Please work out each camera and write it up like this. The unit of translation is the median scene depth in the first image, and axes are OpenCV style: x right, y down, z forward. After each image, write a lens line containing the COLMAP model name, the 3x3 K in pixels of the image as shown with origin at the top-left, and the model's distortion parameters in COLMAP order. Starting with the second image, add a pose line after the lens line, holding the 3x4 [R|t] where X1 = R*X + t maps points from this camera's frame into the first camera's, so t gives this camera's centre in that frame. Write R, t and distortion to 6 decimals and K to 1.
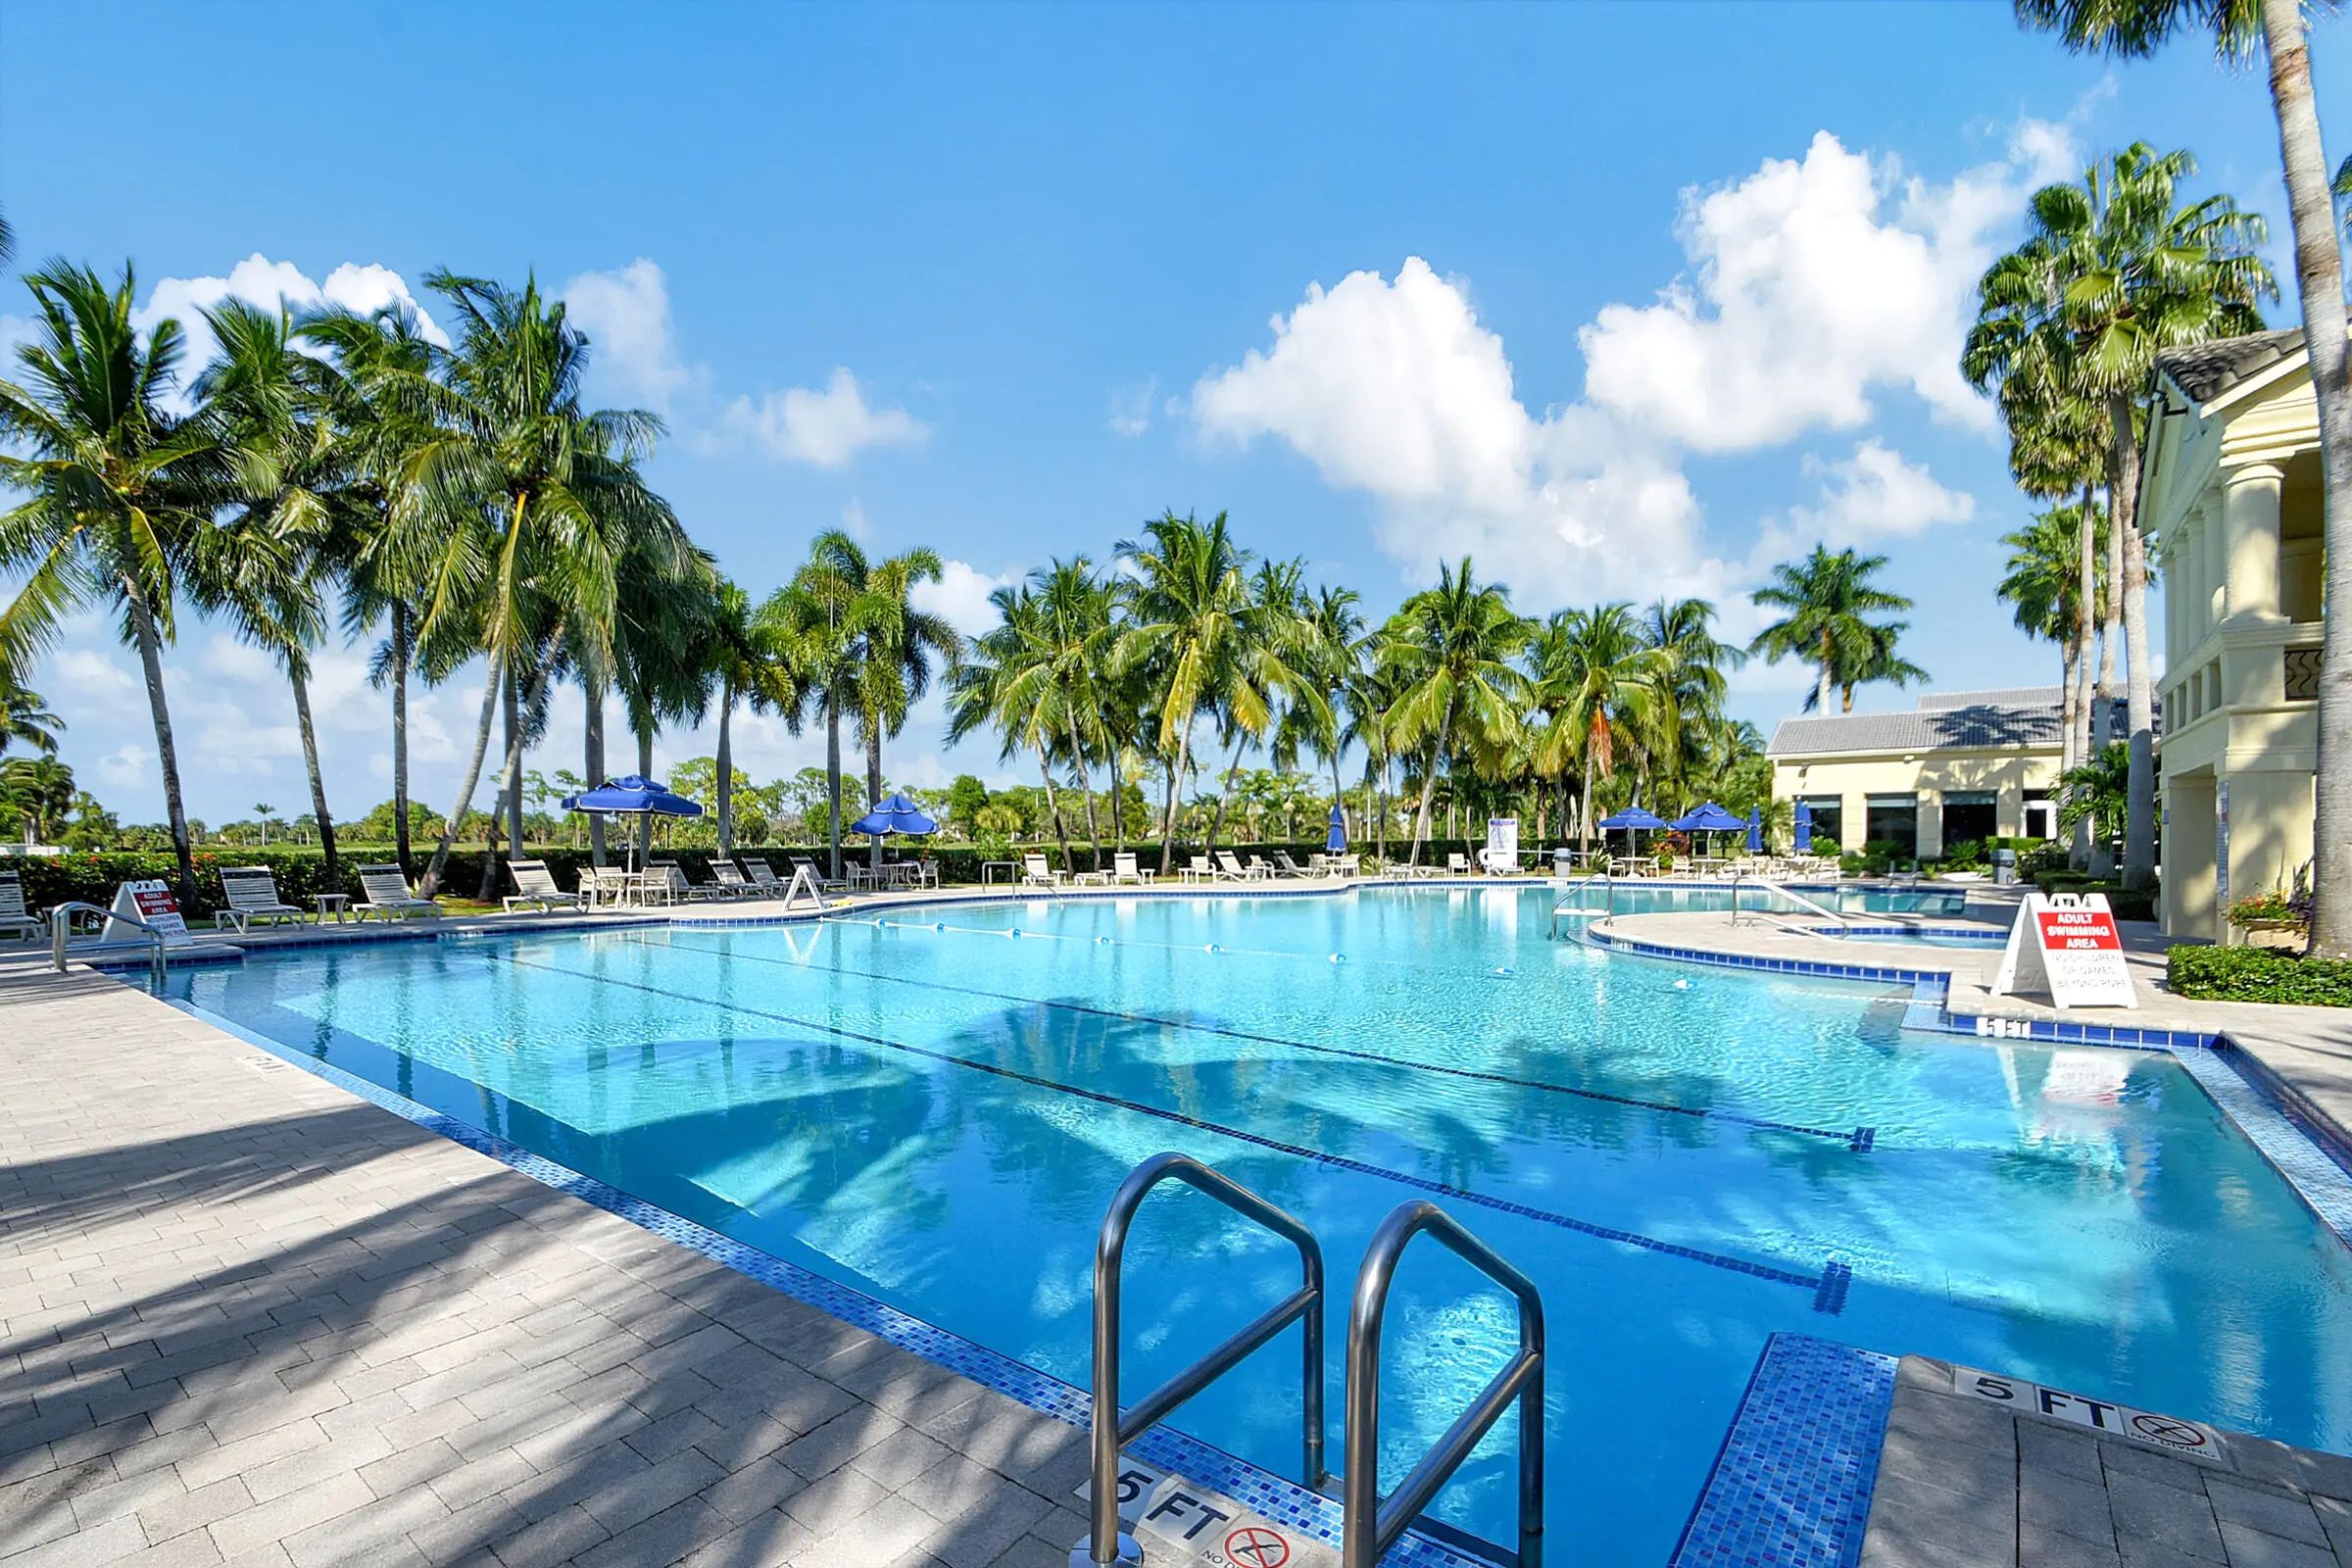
lens RADIAL K [[1050.1, 0, 1166.0], [0, 1050.1, 837.0], [0, 0, 1]] dist [-0.001977, -0.000680]
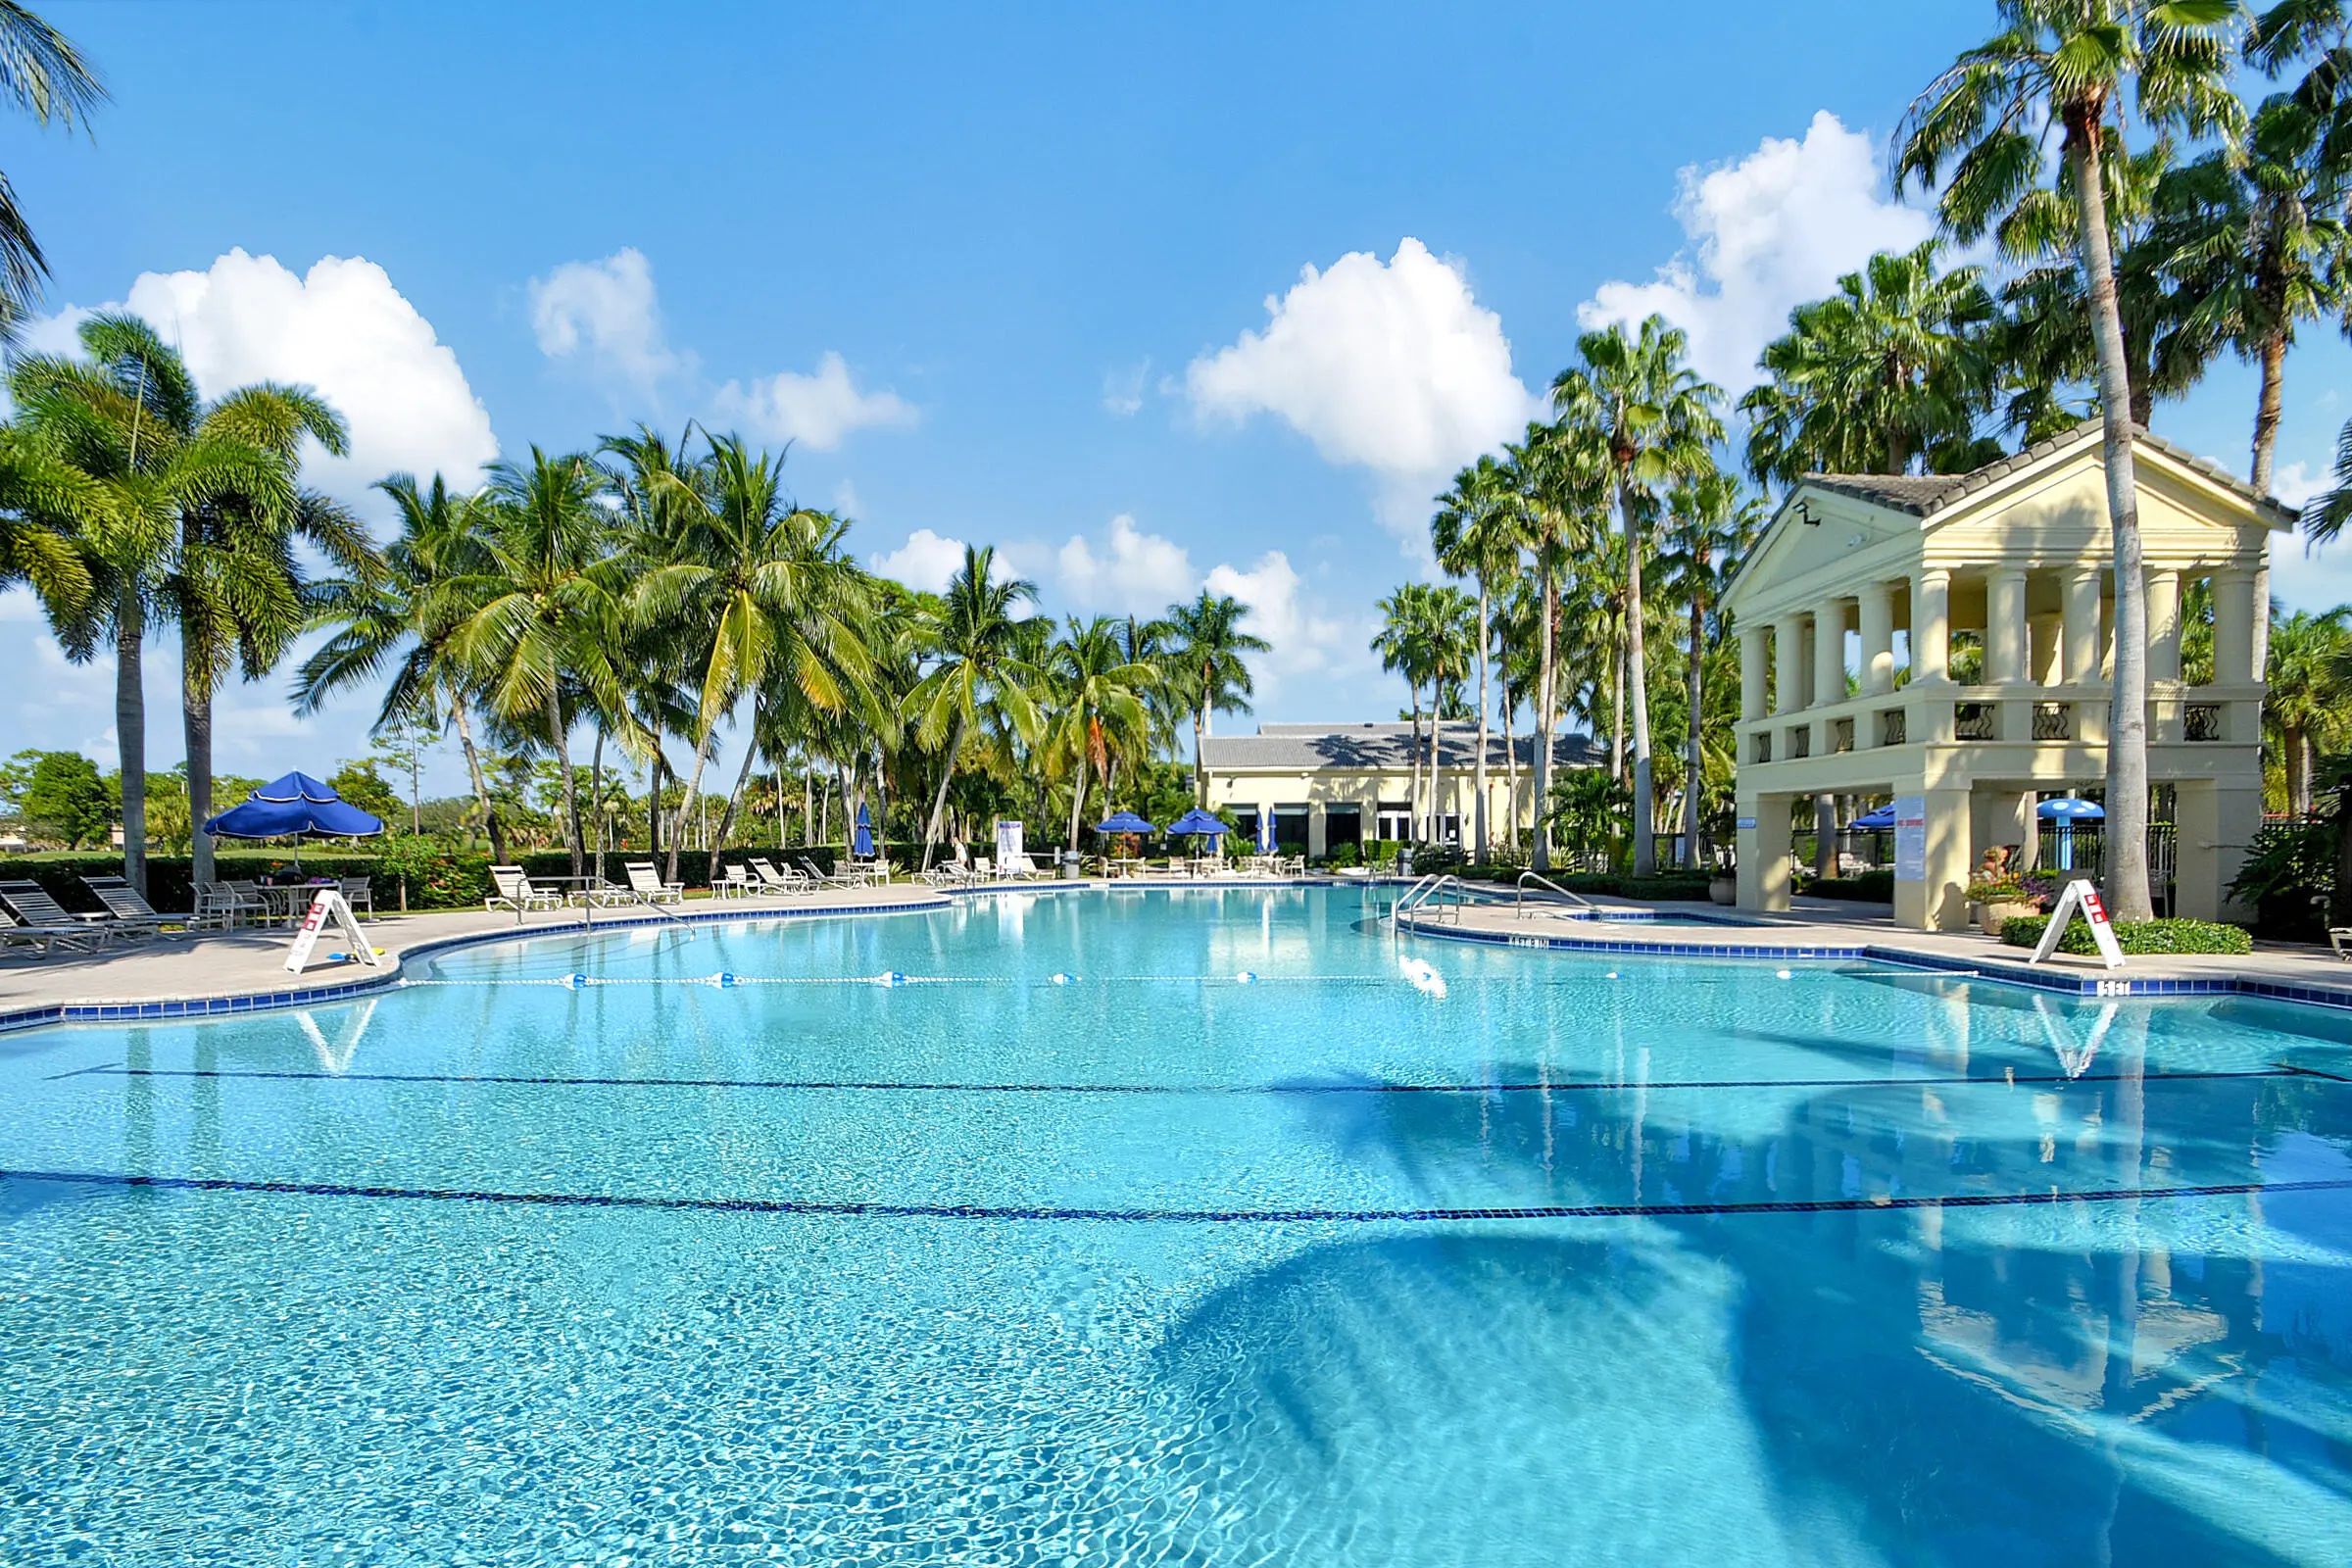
lens RADIAL K [[1050.1, 0, 1166.0], [0, 1050.1, 837.0], [0, 0, 1]] dist [-0.001977, -0.000680]
pose [[0.785363, 0.000139, 0.619035, -0.178403], [0.002497, 0.999991, -0.003391, 0.000906], [-0.619030, 0.004209, 0.785356, 0.151039]]
